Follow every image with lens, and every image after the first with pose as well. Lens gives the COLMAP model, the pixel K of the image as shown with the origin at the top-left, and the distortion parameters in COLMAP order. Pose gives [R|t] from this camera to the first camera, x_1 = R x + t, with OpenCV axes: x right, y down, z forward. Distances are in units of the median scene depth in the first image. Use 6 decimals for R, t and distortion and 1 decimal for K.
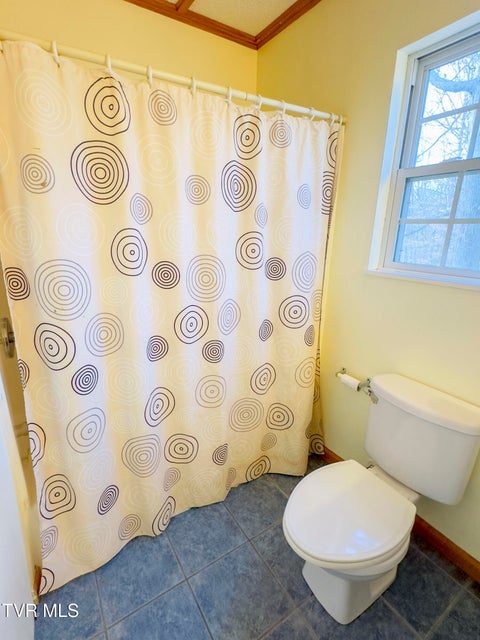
lens RADIAL K [[297.5, 0, 238.1], [0, 297.5, 317.7], [0, 0, 1]] dist [-0.003302, -0.001064]
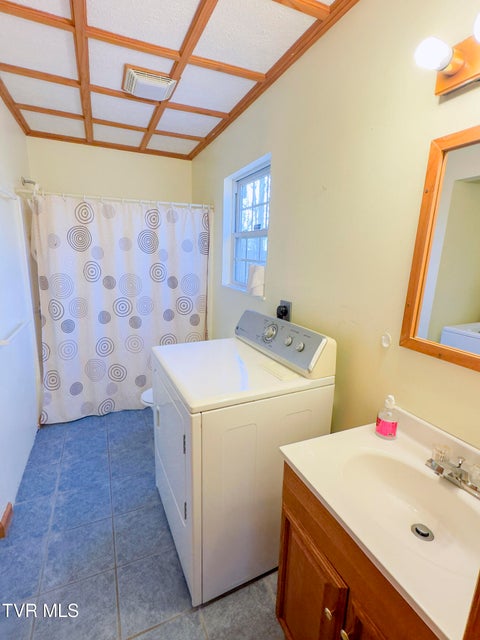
lens RADIAL K [[297.5, 0, 238.6], [0, 297.5, 321.4], [0, 0, 1]] dist [-0.003302, -0.001064]
pose [[0.990960, 0.038765, -0.128436, 0.940481], [-0.048874, 0.995869, -0.076520, 0.247493], [0.124939, 0.082105, 0.988761, -0.956364]]
